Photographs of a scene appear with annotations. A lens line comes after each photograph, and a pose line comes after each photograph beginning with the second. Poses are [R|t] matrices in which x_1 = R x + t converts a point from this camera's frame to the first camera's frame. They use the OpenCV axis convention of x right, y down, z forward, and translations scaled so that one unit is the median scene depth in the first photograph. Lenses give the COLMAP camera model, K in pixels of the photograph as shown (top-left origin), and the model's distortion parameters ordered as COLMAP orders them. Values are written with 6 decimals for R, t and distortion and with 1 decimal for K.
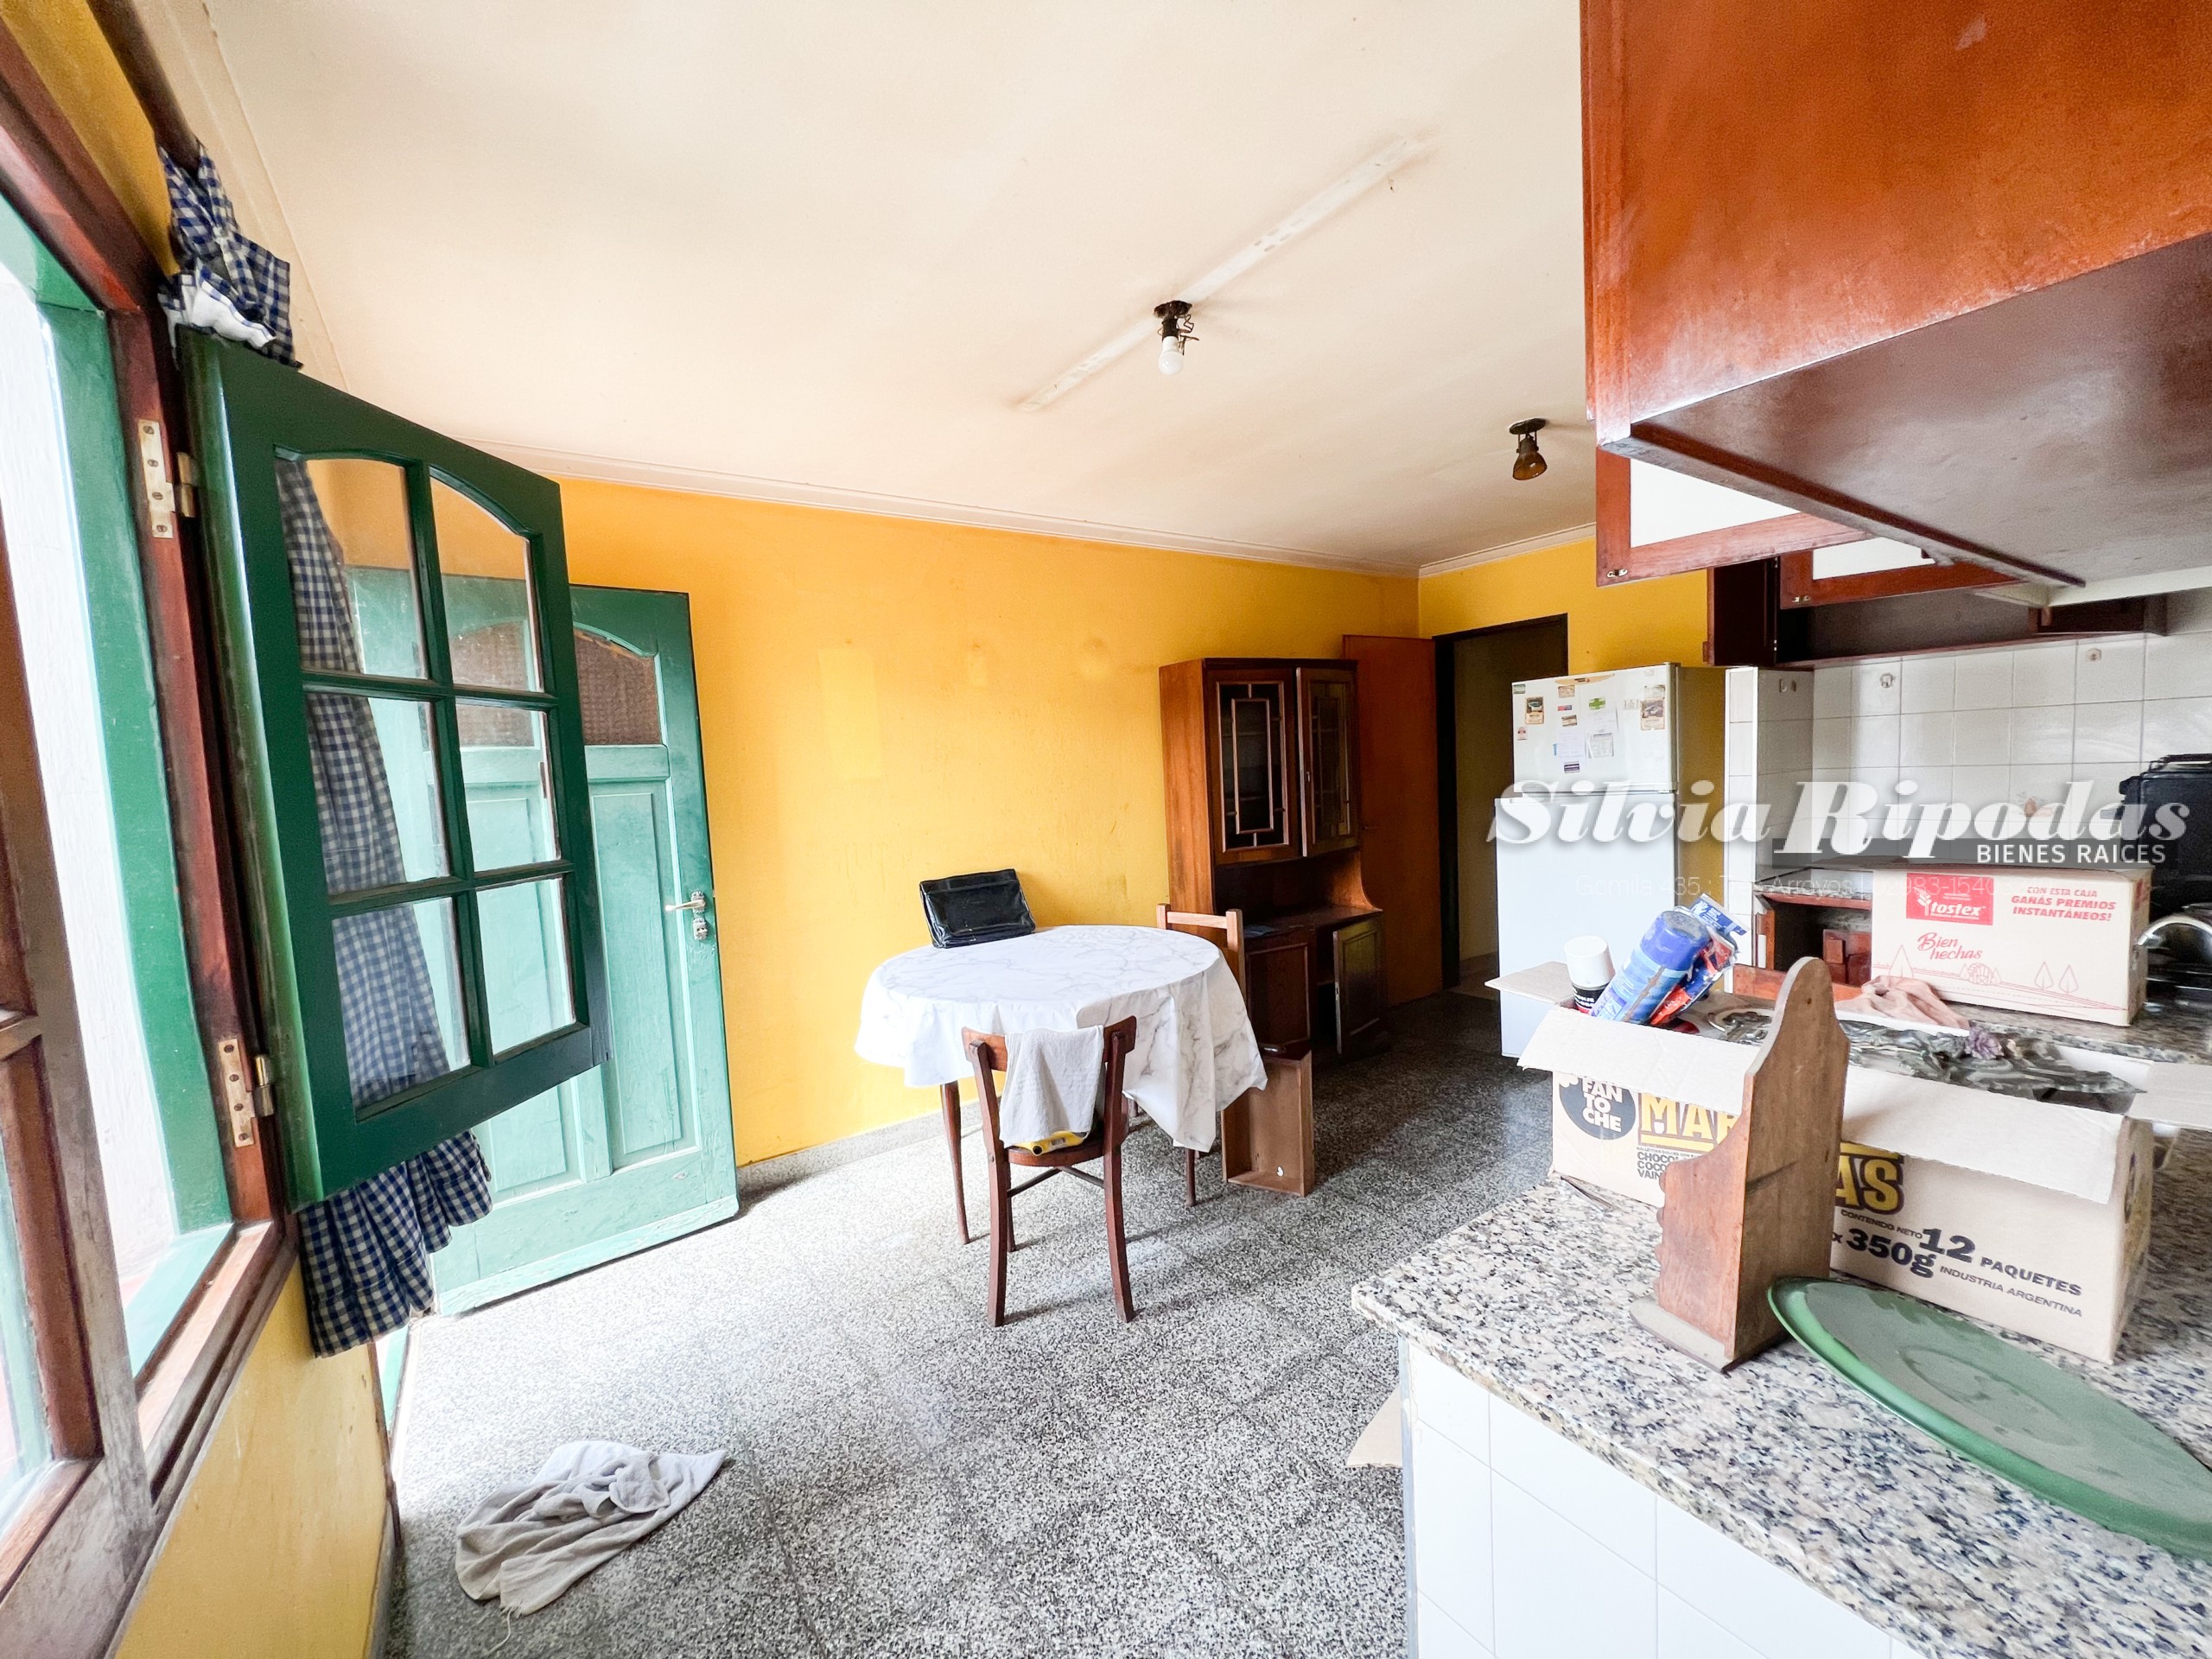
lens RADIAL K [[885.2, 0, 1106.0], [0, 885.2, 829.5], [0, 0, 1]] dist [-0.000298, 0.000217]
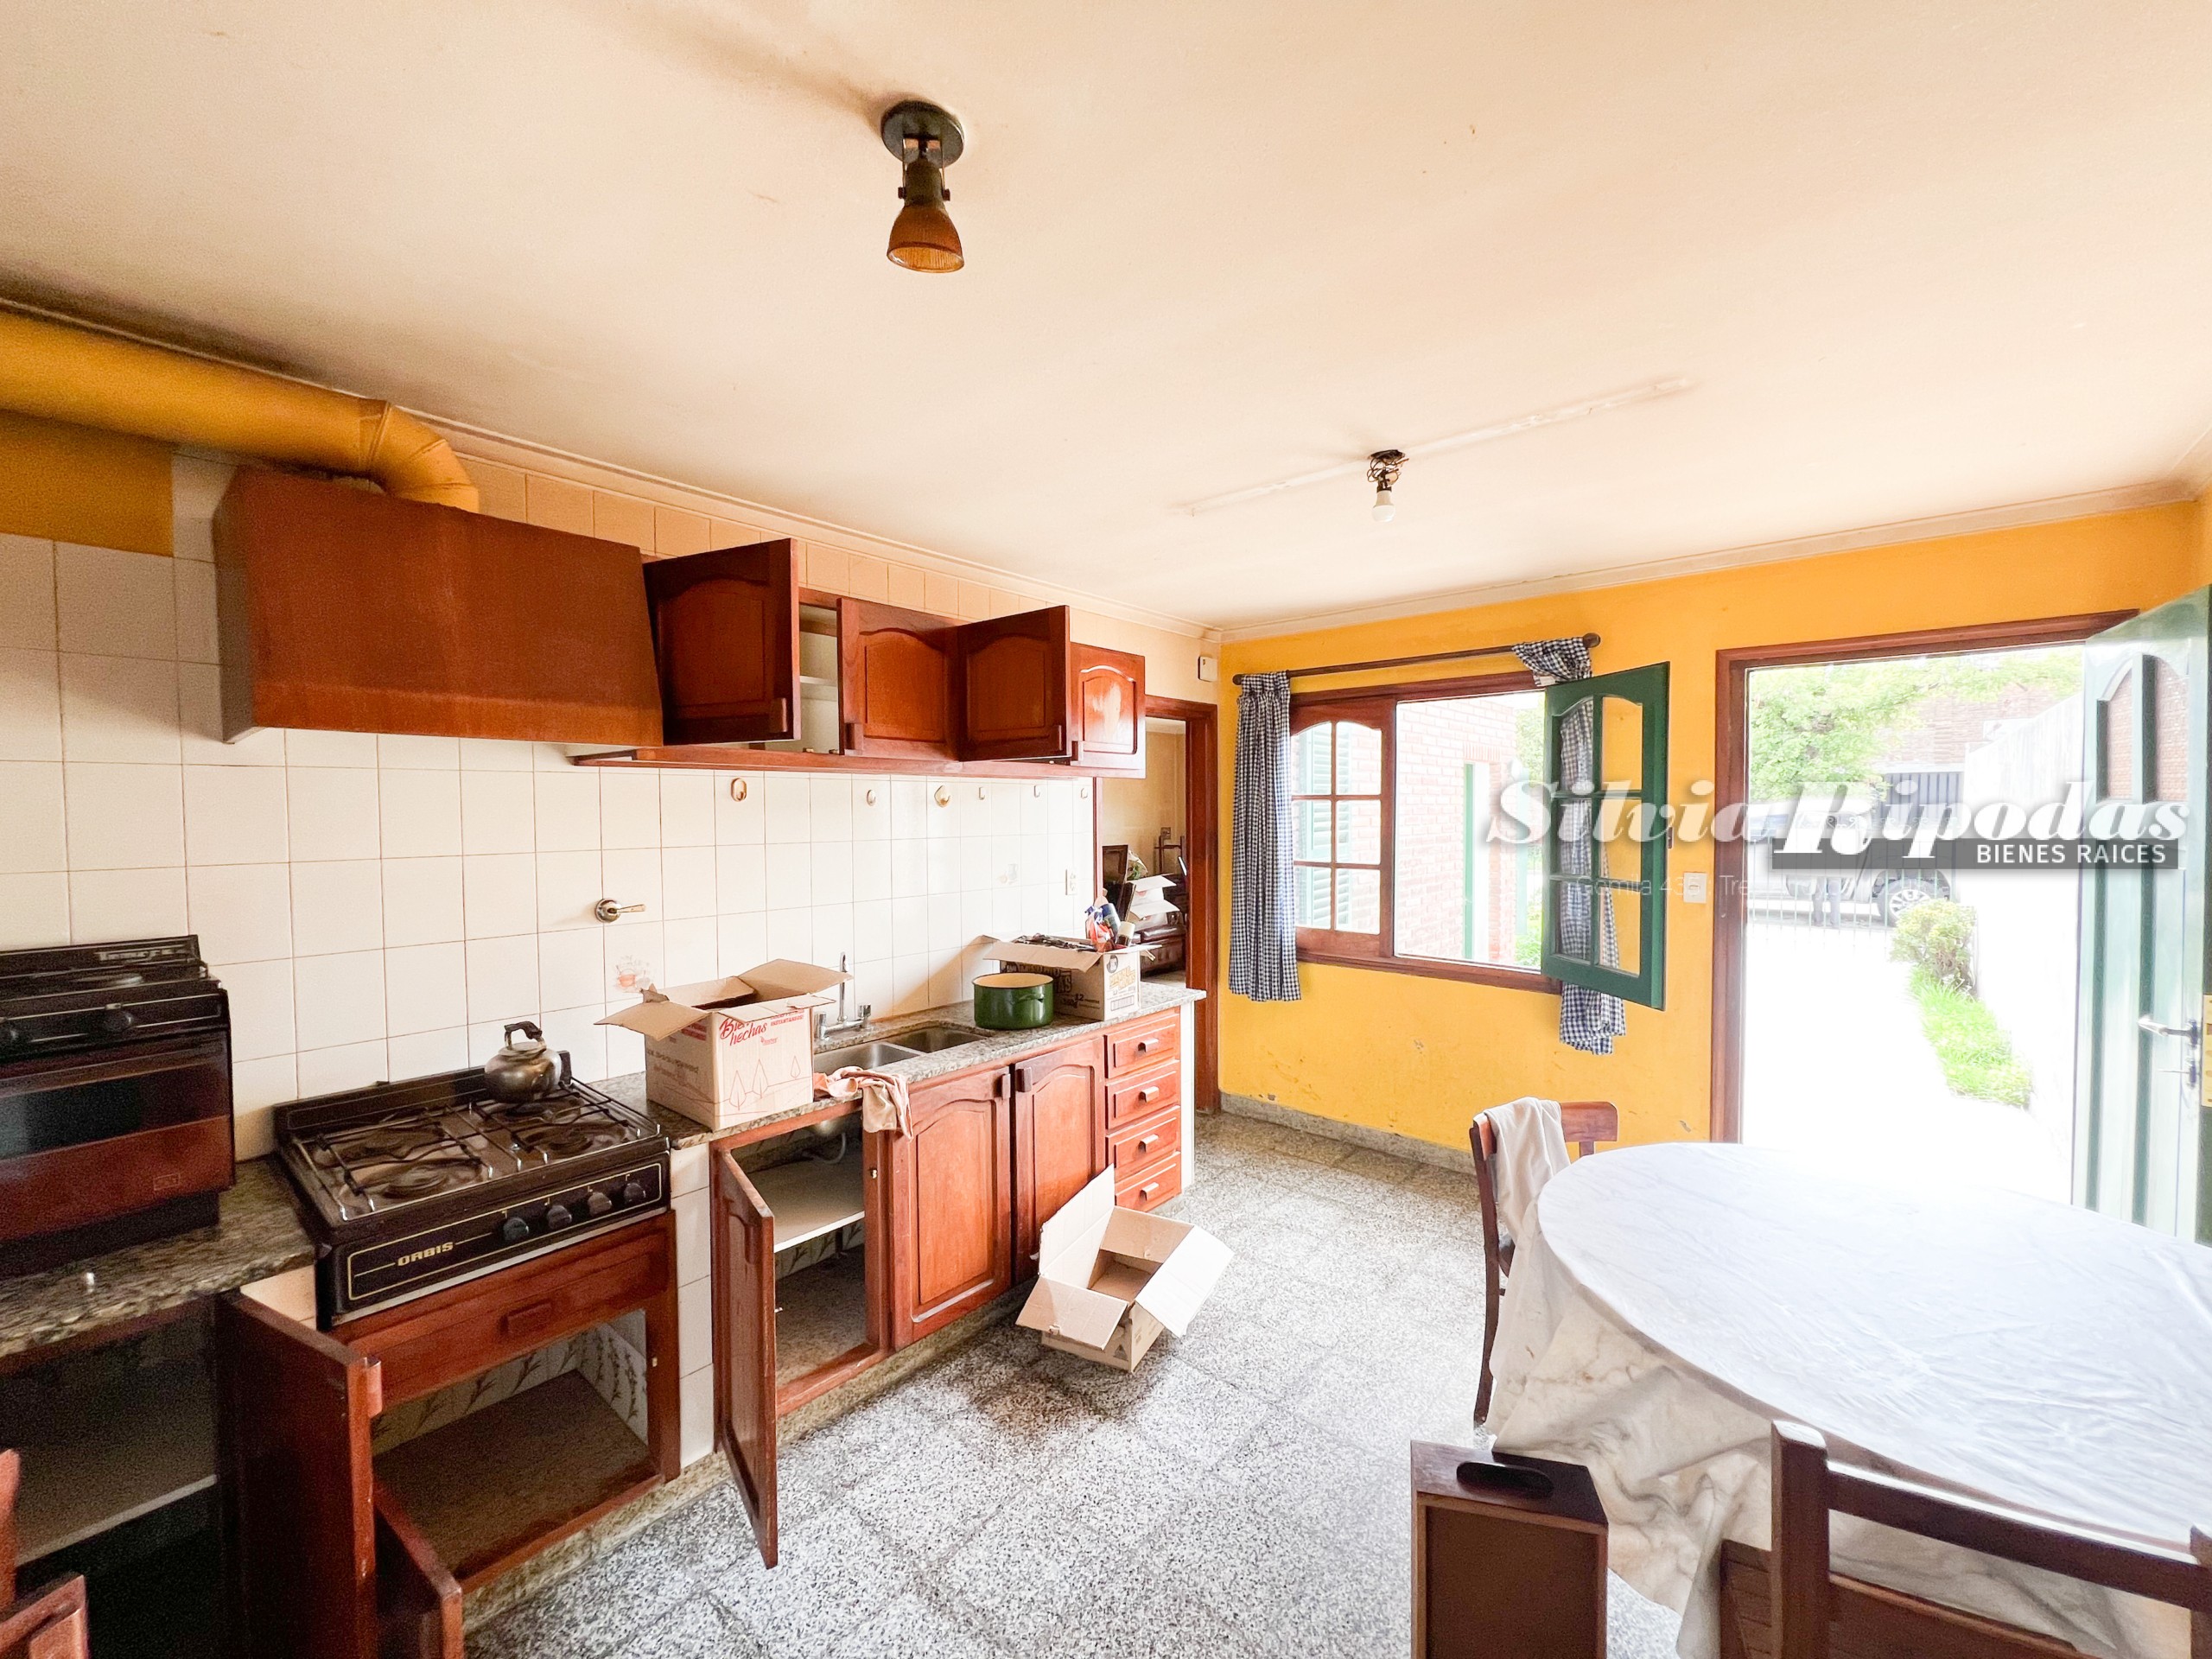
lens RADIAL K [[885.2, 0, 1106.0], [0, 885.2, 829.5], [0, 0, 1]] dist [-0.000298, 0.000217]
pose [[-0.964898, 0.067483, -0.253808, 0.618052], [0.041229, 0.993363, 0.107379, -0.212773], [0.259369, 0.093145, -0.961276, 1.704085]]
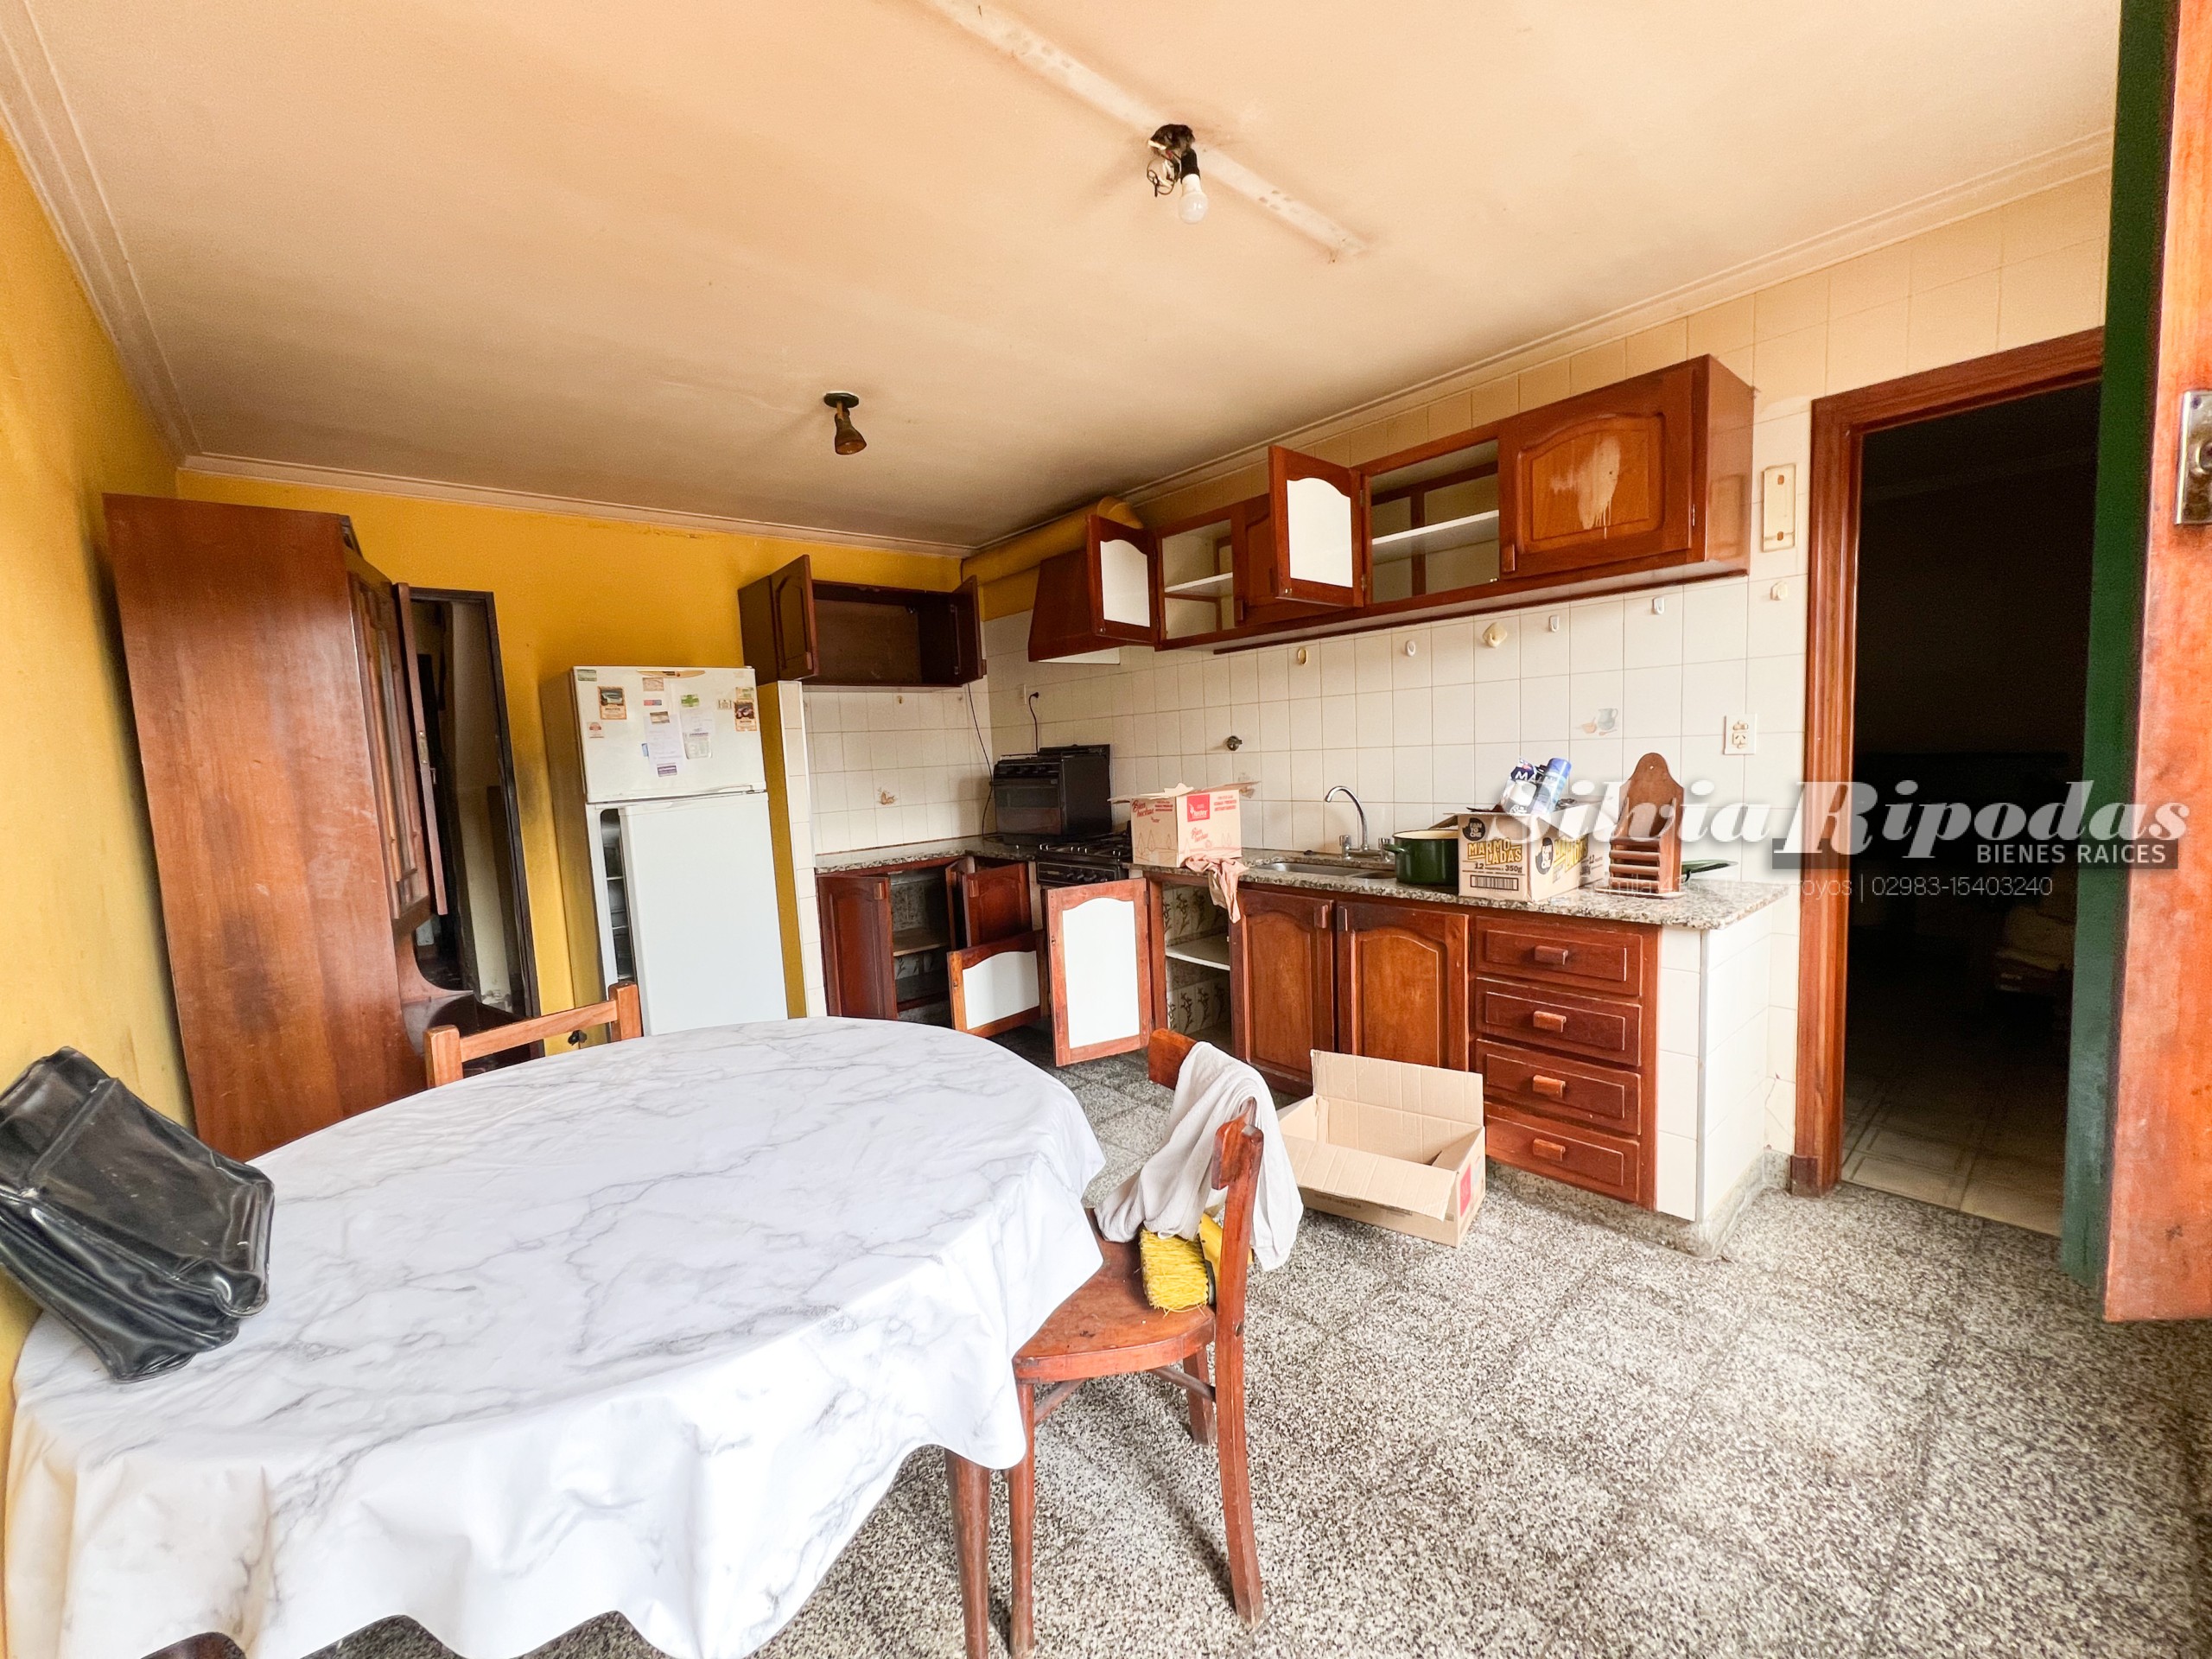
lens RADIAL K [[885.2, 0, 1106.0], [0, 885.2, 829.5], [0, 0, 1]] dist [-0.000298, 0.000217]
pose [[-0.108701, -0.032834, 0.993532, -0.646328], [0.129993, 0.990403, 0.046953, 0.008466], [-0.985538, 0.134256, -0.103389, 1.039589]]
